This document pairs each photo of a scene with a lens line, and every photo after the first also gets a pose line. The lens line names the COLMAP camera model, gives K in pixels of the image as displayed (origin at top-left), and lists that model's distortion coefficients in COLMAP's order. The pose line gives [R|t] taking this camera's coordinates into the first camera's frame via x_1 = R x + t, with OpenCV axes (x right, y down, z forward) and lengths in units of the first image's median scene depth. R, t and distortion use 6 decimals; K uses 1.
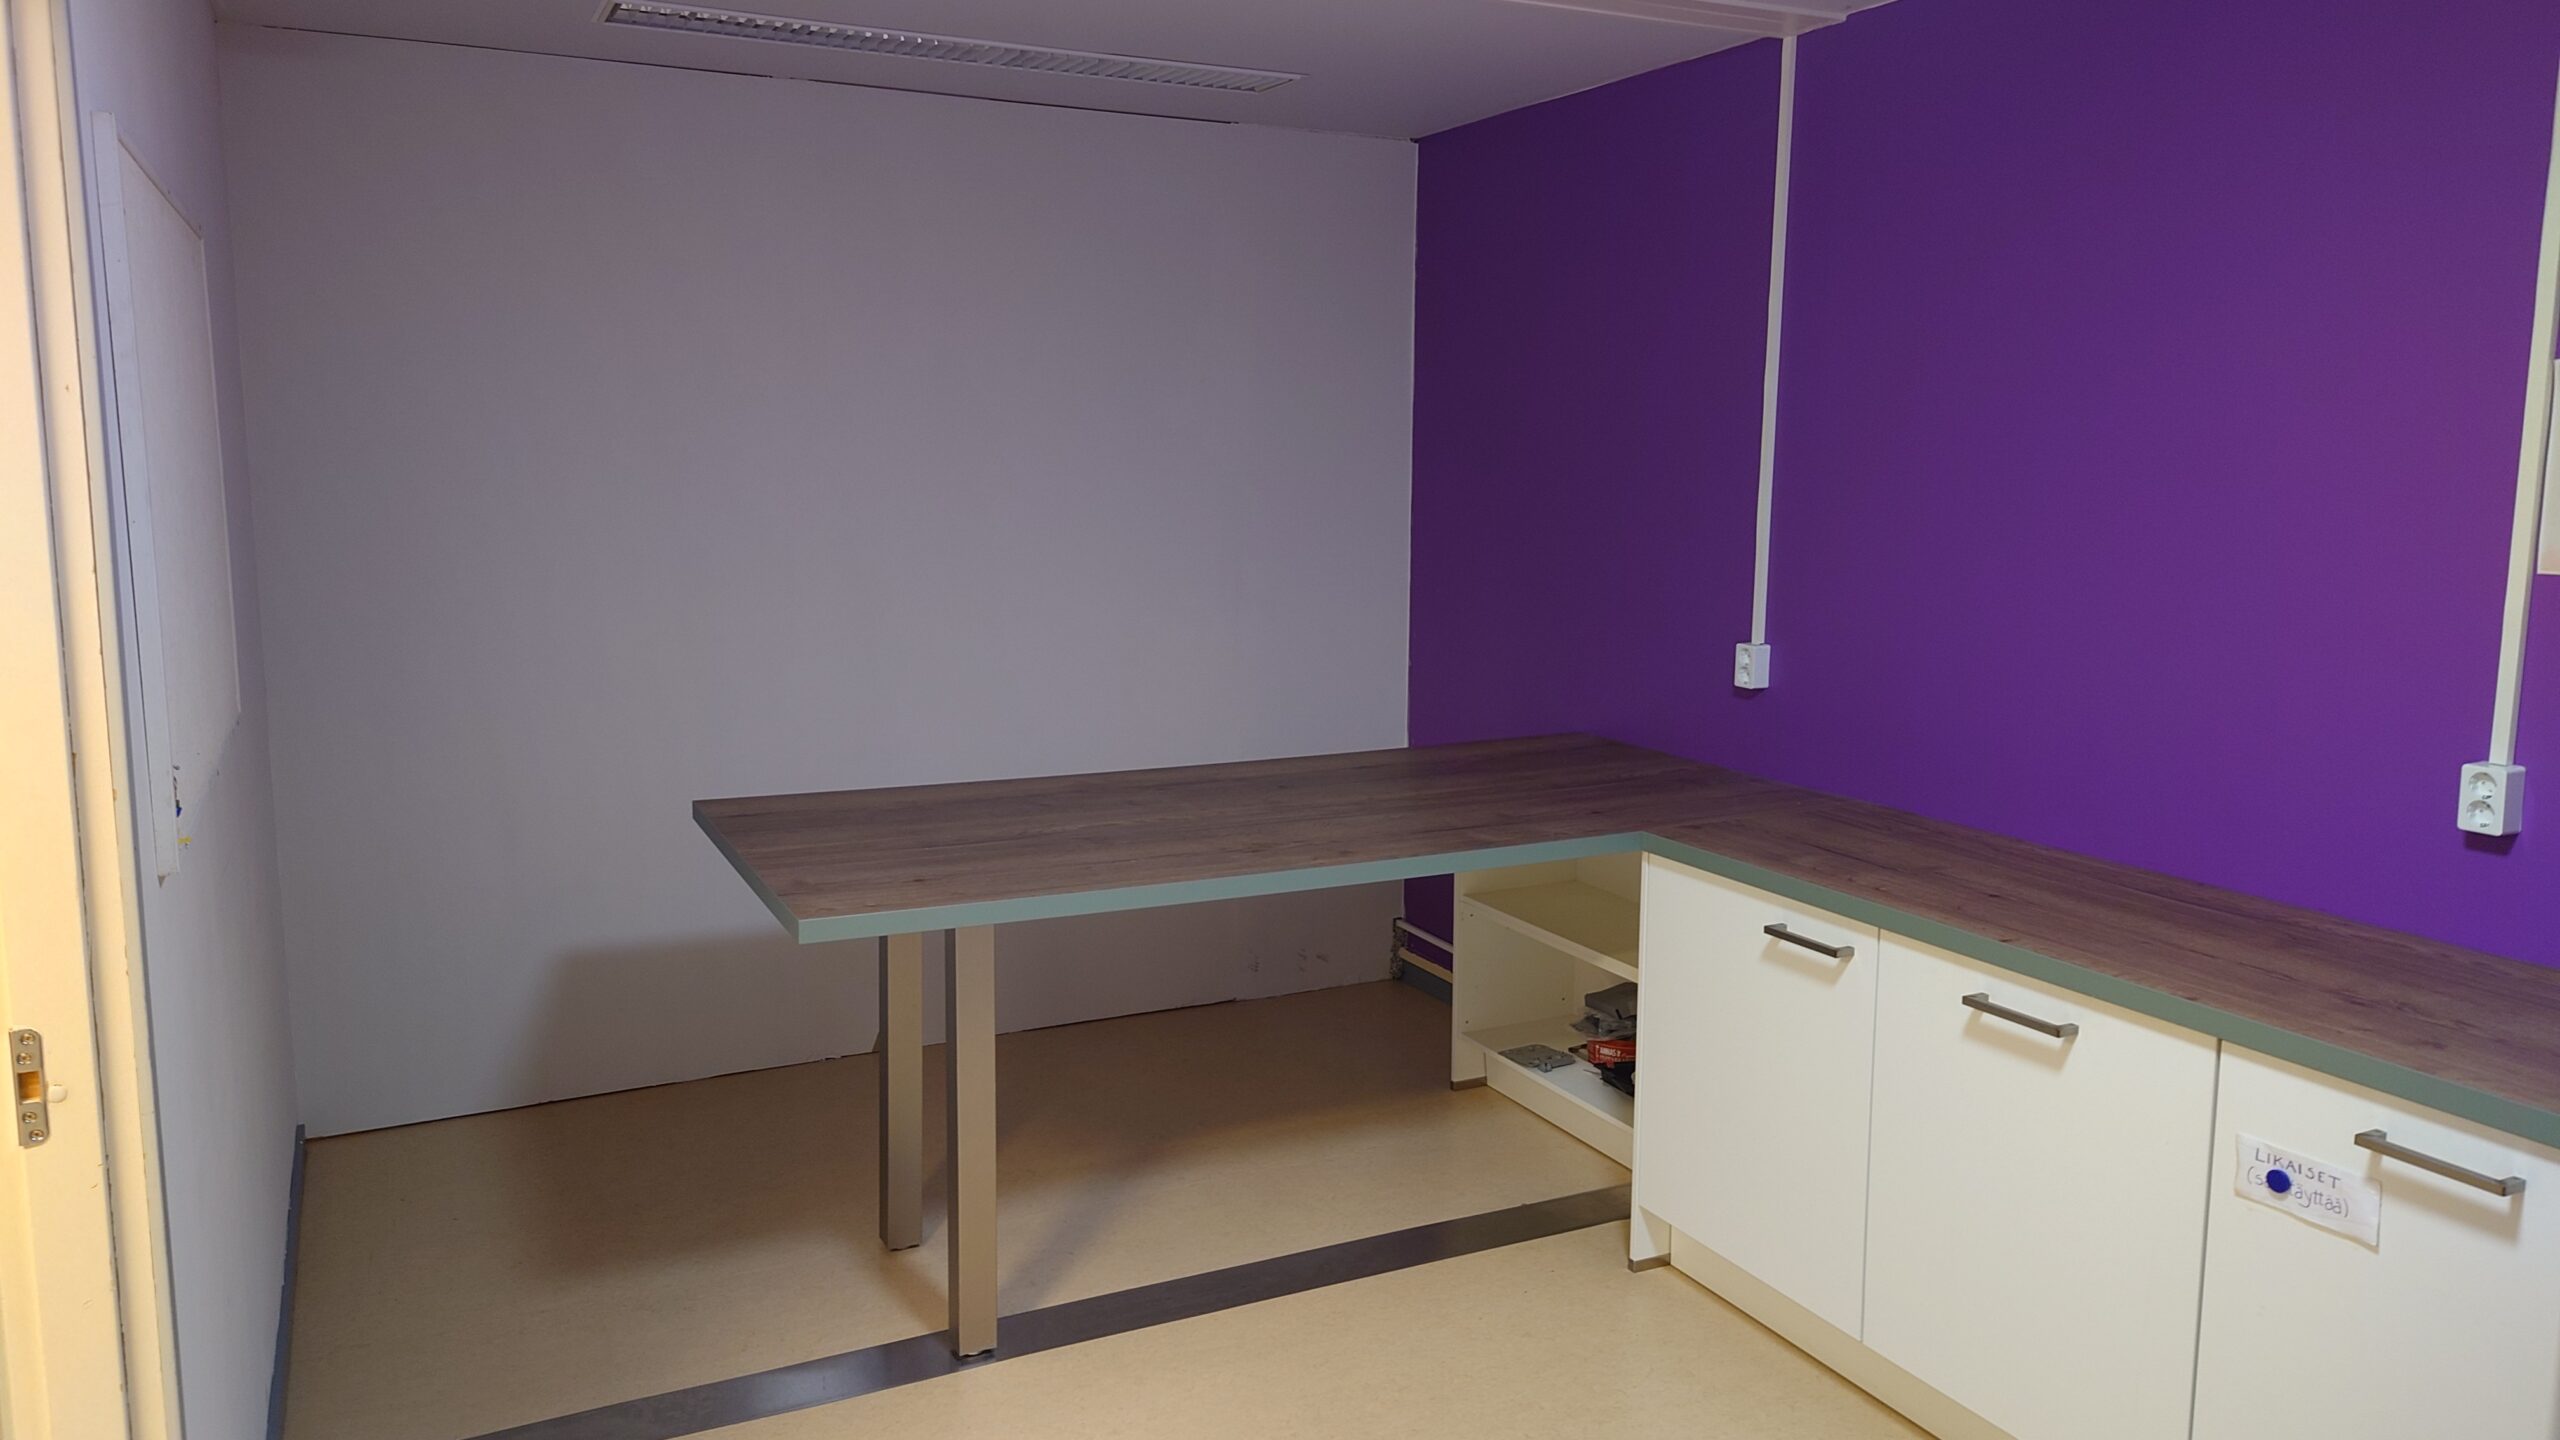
lens RADIAL K [[1779.7, 0, 1282.8], [0, 1779.7, 724.6], [0, 0, 1]] dist [0.037234, -0.006870]
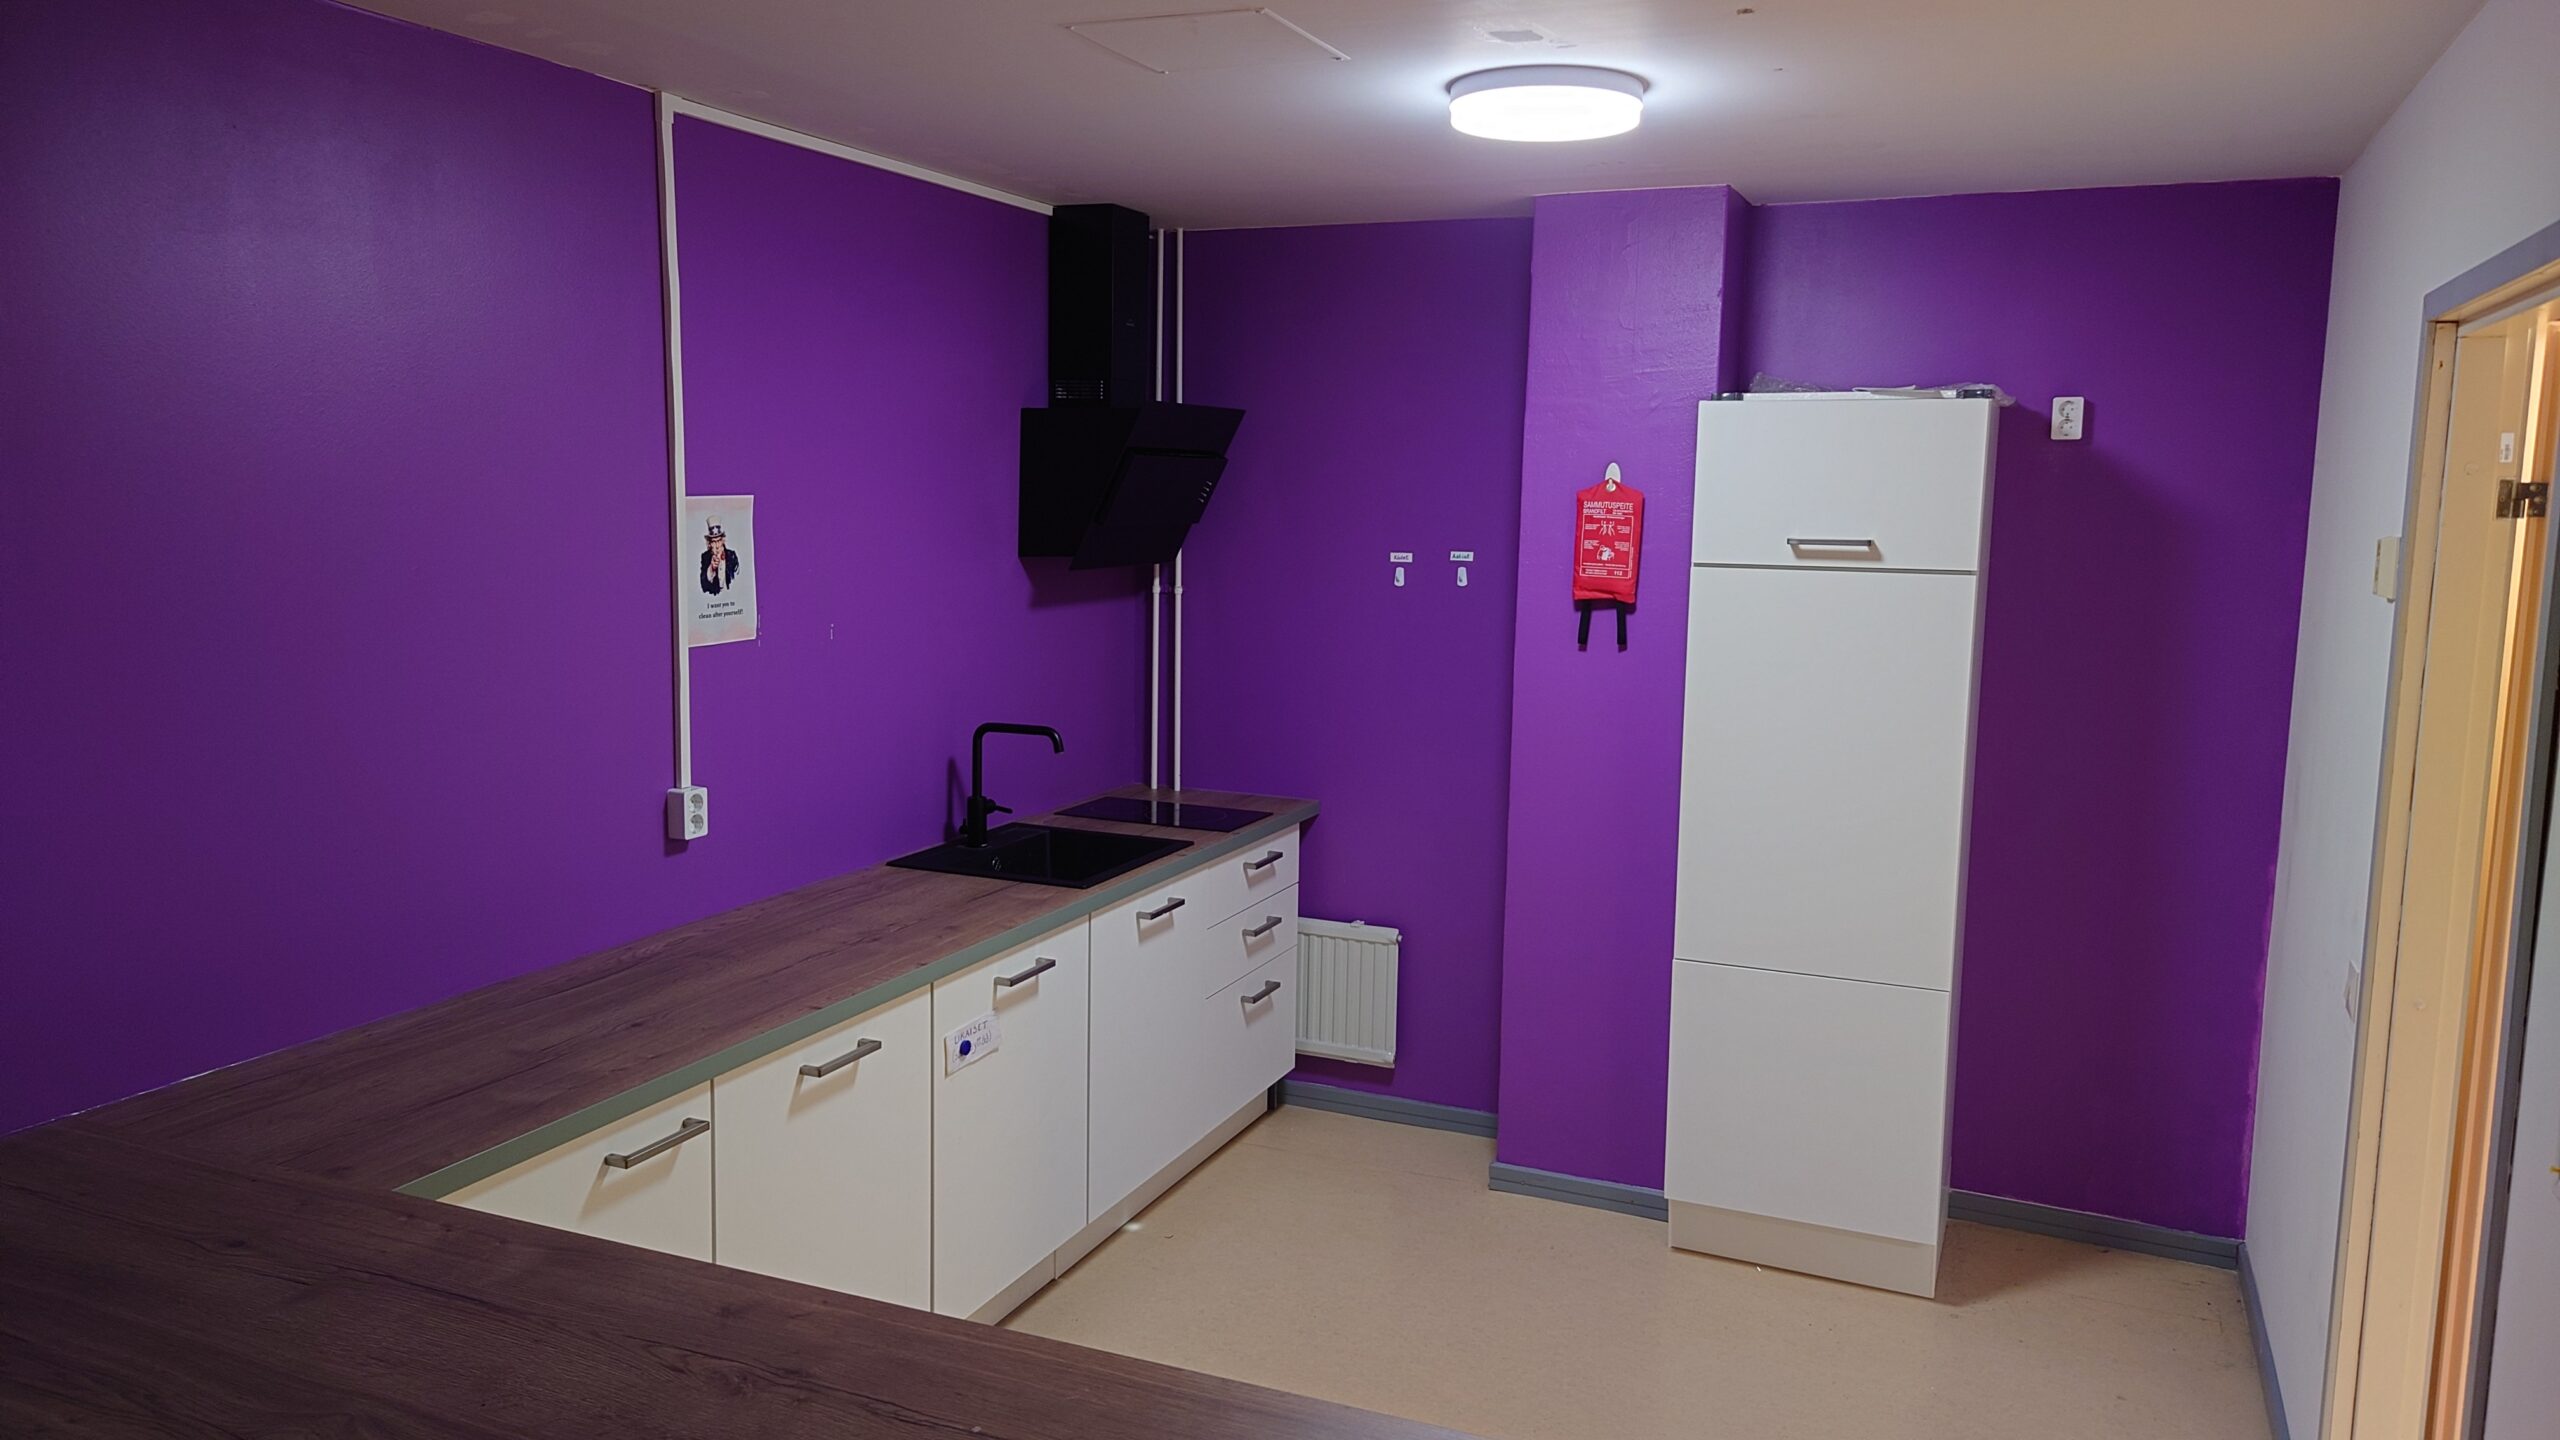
lens RADIAL K [[1779.7, 0, 1284.2], [0, 1779.7, 712.2], [0, 0, 1]] dist [0.037234, -0.006870]
pose [[-0.651191, -0.114913, 0.750164, -0.635153], [0.094440, 0.968516, 0.230342, -0.302061], [-0.753015, 0.220842, -0.619836, 1.473341]]
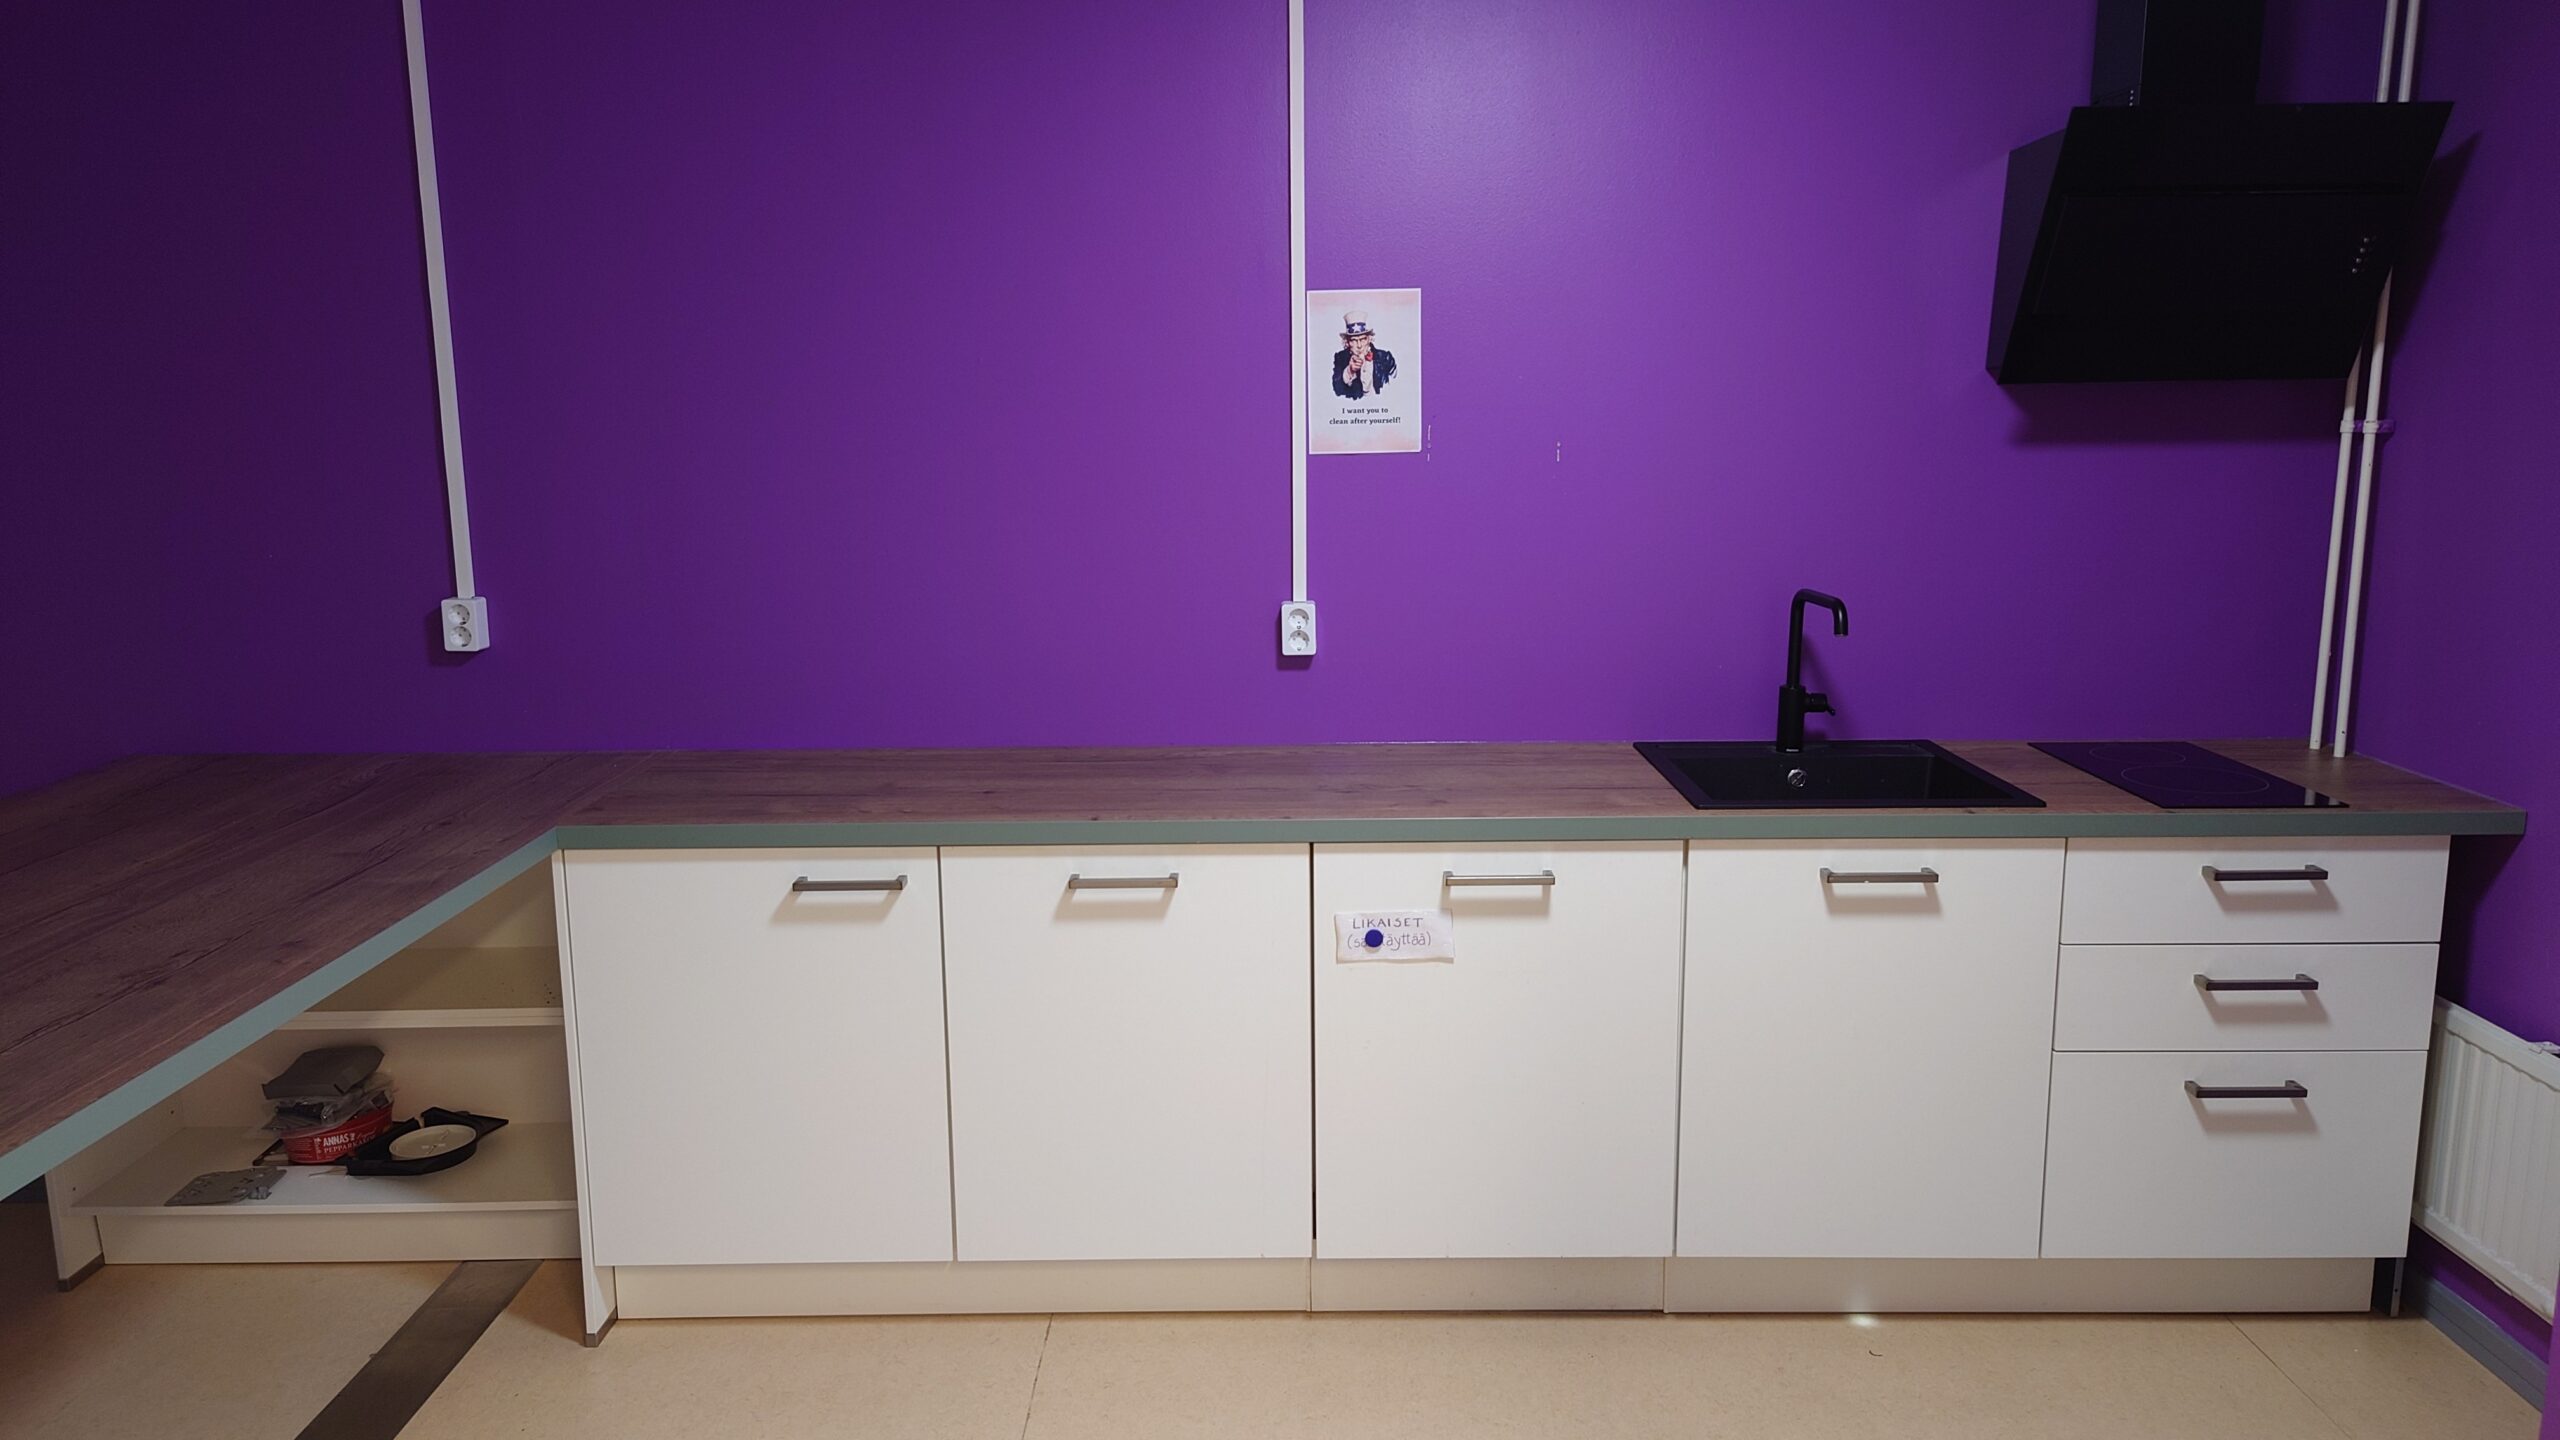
lens RADIAL K [[1779.7, 0, 1287.8], [0, 1779.7, 718.1], [0, 0, 1]] dist [0.037234, -0.006870]
pose [[0.442482, -0.170779, 0.880366, -0.484500], [0.147060, 0.982228, 0.116625, -0.047119], [-0.884637, 0.077862, 0.459733, 0.412293]]
